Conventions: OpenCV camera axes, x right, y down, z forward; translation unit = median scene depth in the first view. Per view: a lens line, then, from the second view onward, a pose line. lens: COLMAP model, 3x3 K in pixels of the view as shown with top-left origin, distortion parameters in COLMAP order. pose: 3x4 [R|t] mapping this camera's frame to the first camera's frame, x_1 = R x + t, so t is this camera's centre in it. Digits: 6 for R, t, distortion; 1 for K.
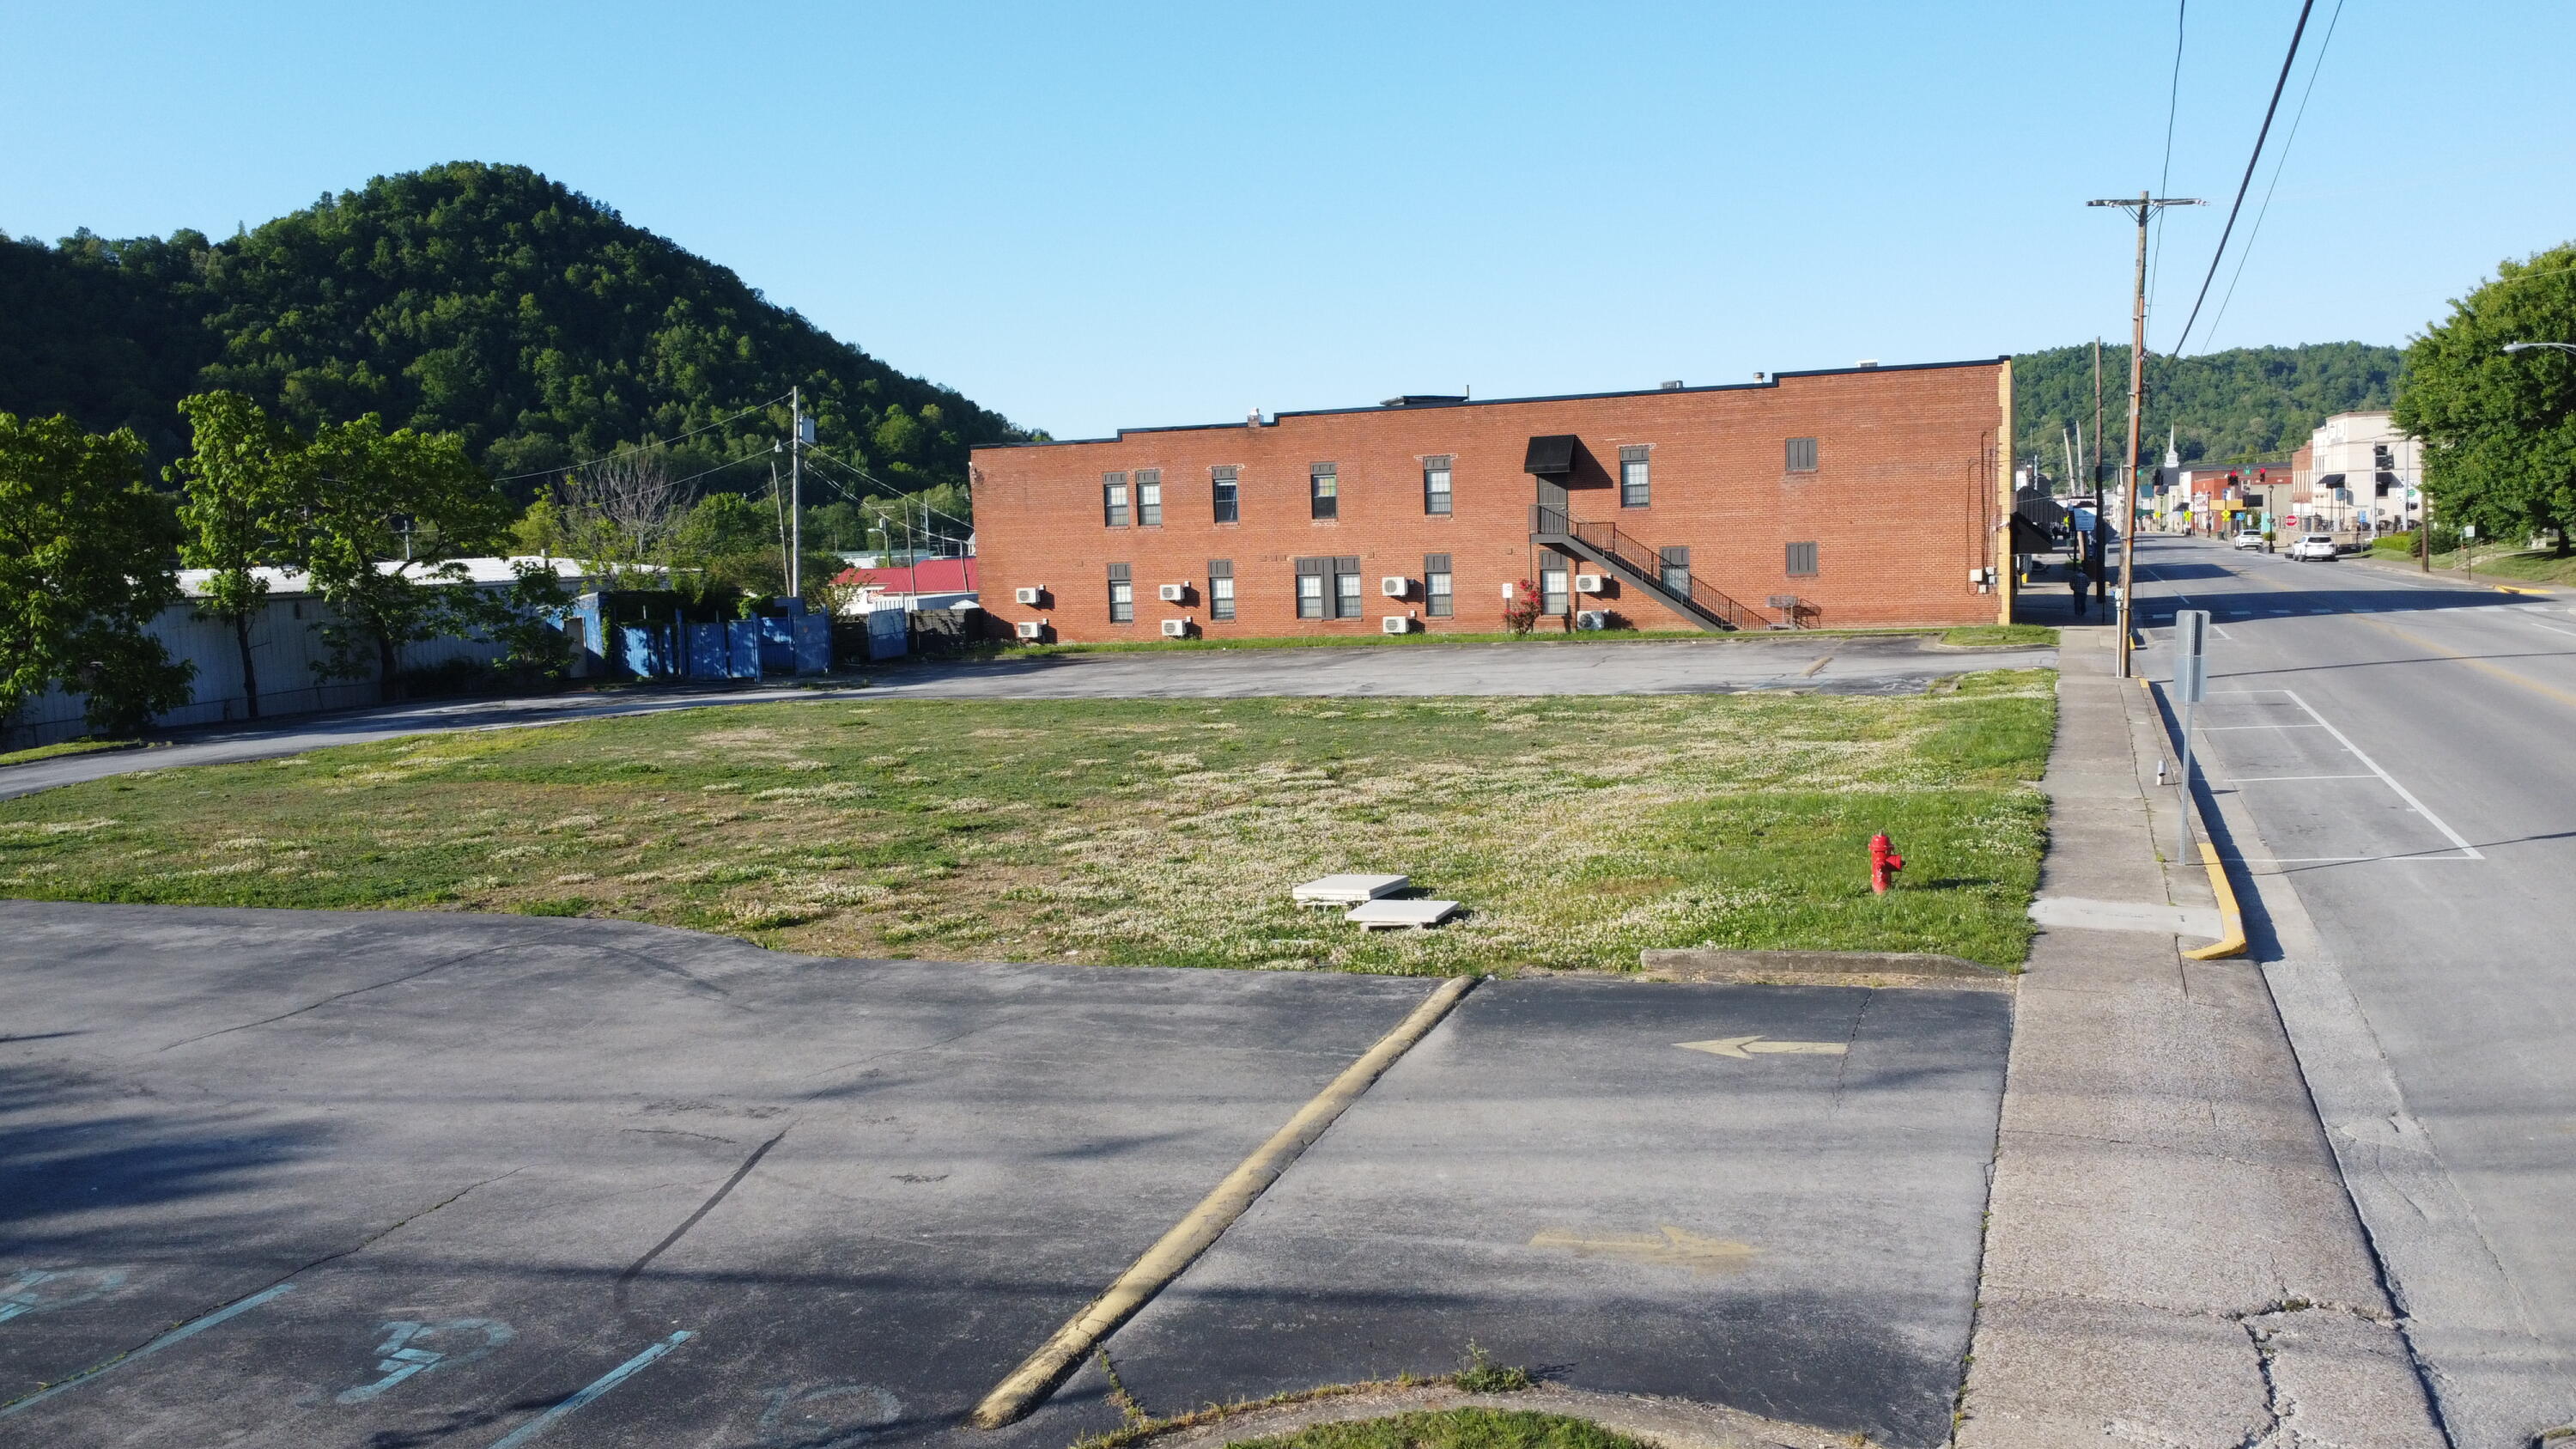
lens RADIAL K [[1925.5, 0, 1297.0], [0, 1925.5, 718.6], [0, 0, 1]] dist [-0.001785, 0.001877]
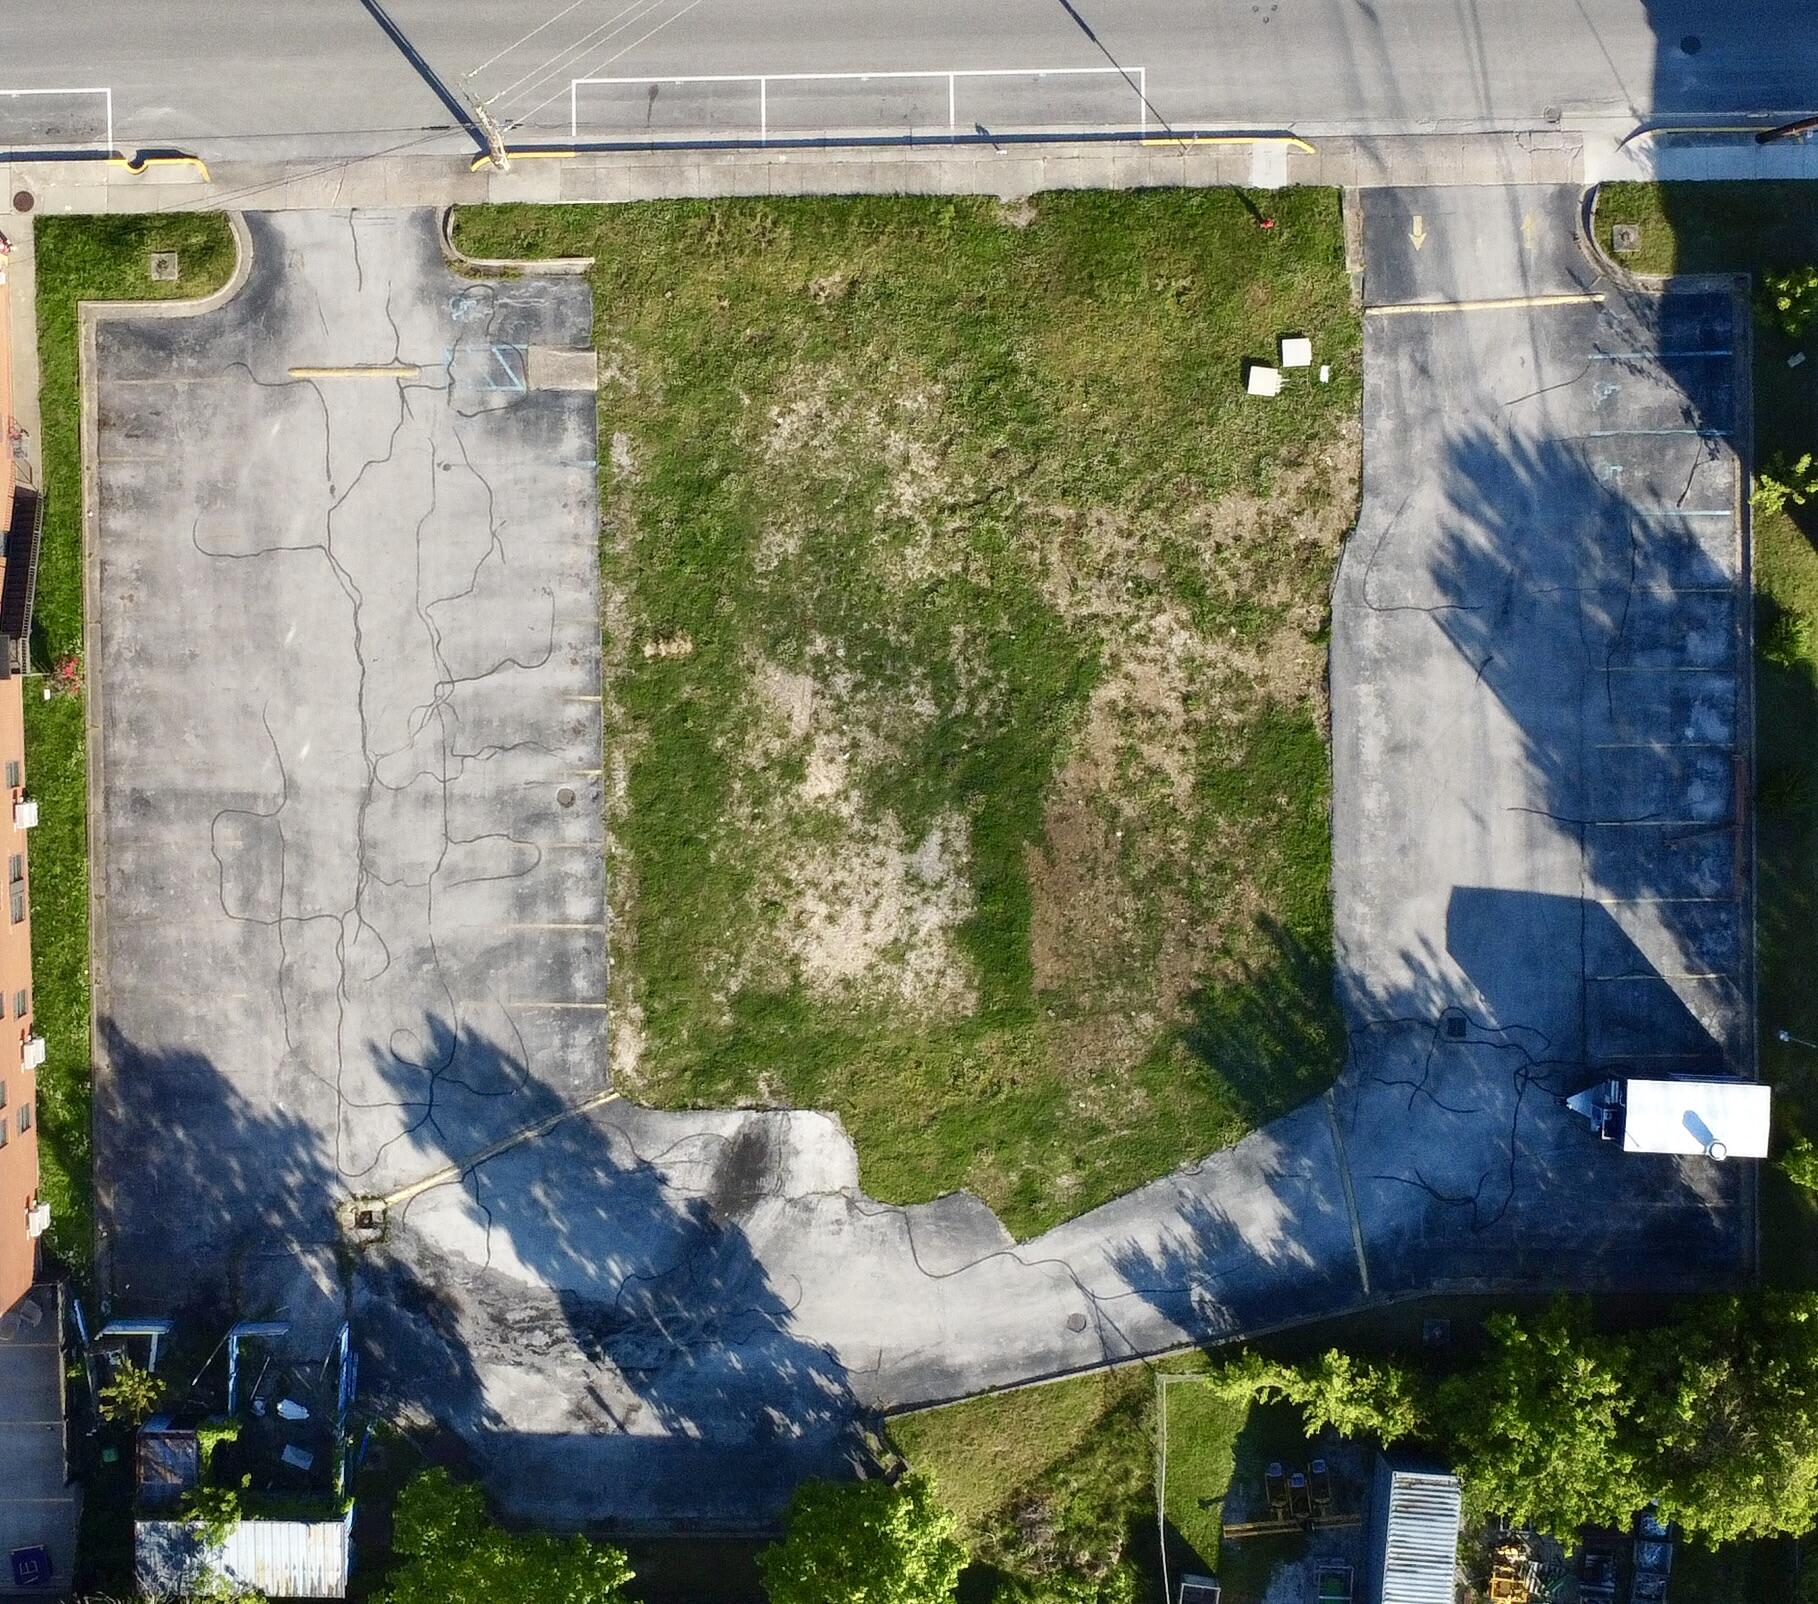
lens RADIAL K [[2957.2, 0, 708.2], [0, 2957.2, 708.9], [0, 0, 1]] dist [-0.026164, 0.174858]
pose [[-0.387568, -0.921530, 0.023936, -0.078796], [0.125018, -0.026818, 0.991792, -1.646043], [-0.913324, 0.387380, 0.125602, 0.470078]]
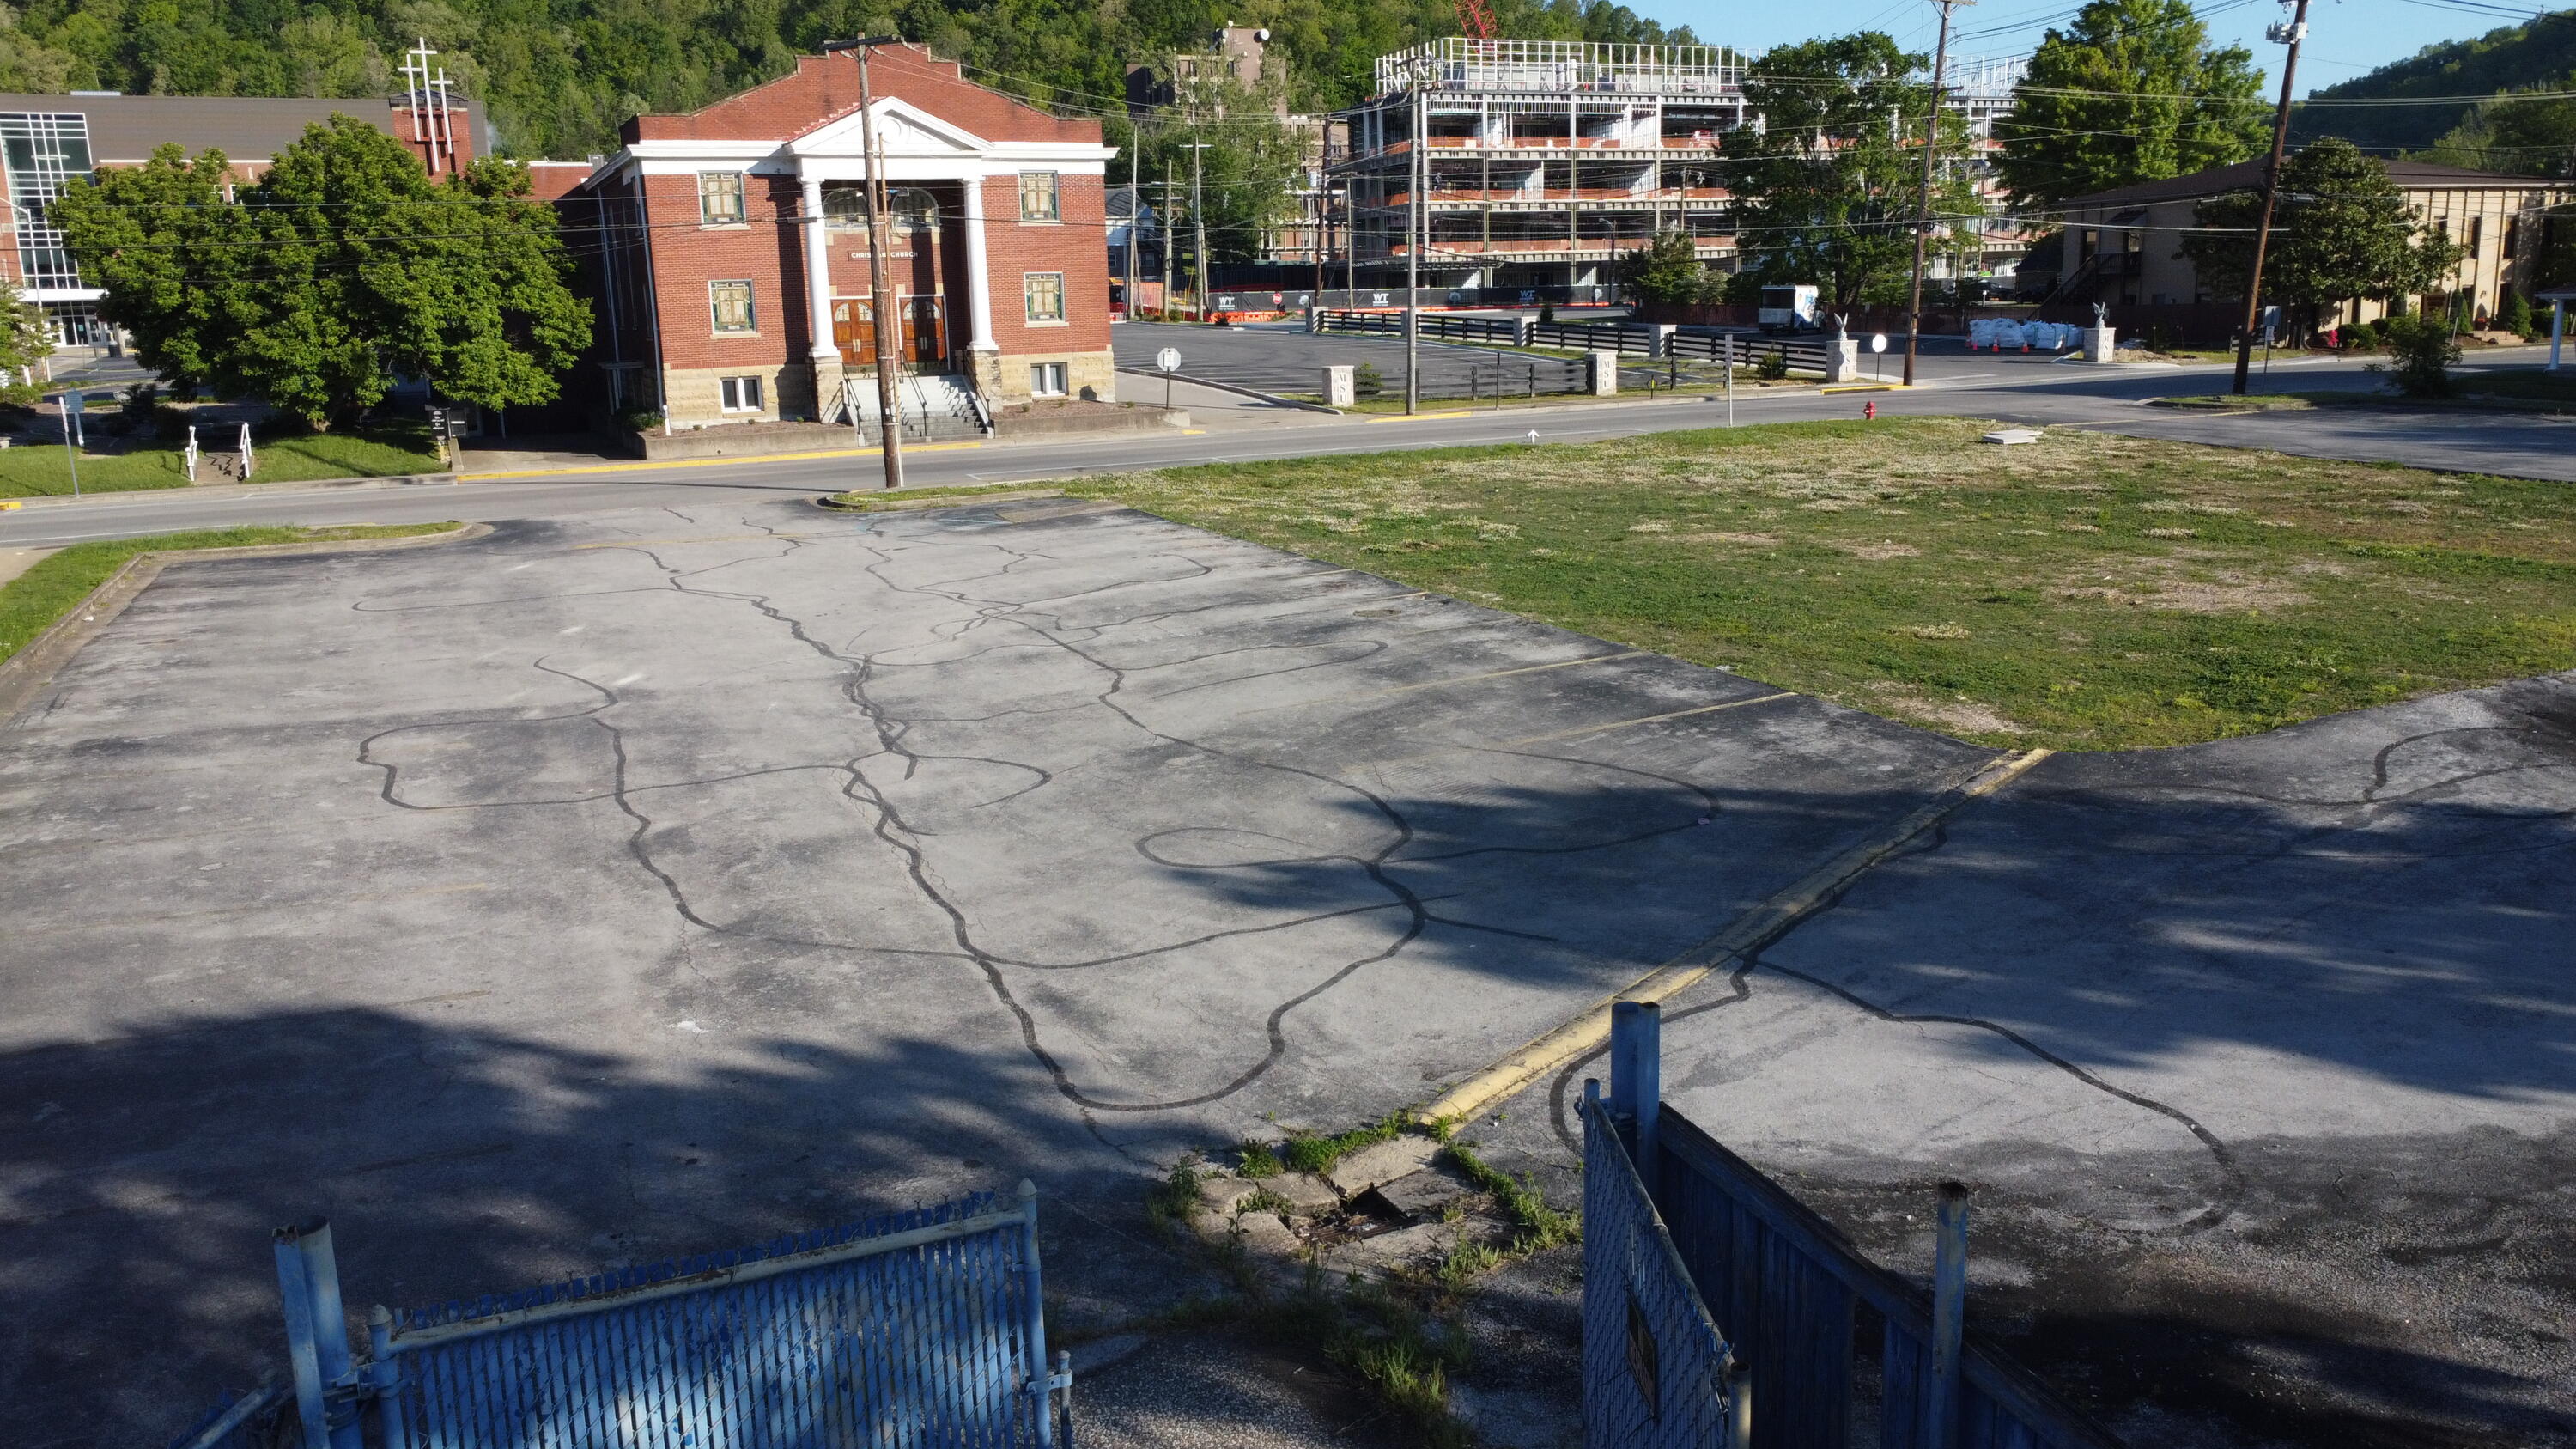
lens RADIAL K [[1929.8, 0, 1285.2], [0, 1929.8, 720.3], [0, 0, 1]] dist [0.002481, -0.013233]
pose [[-0.709533, -0.092653, 0.698554, -0.336257], [0.125427, 0.958883, 0.254580, -0.096709], [-0.693420, 0.268251, -0.668738, 1.072821]]
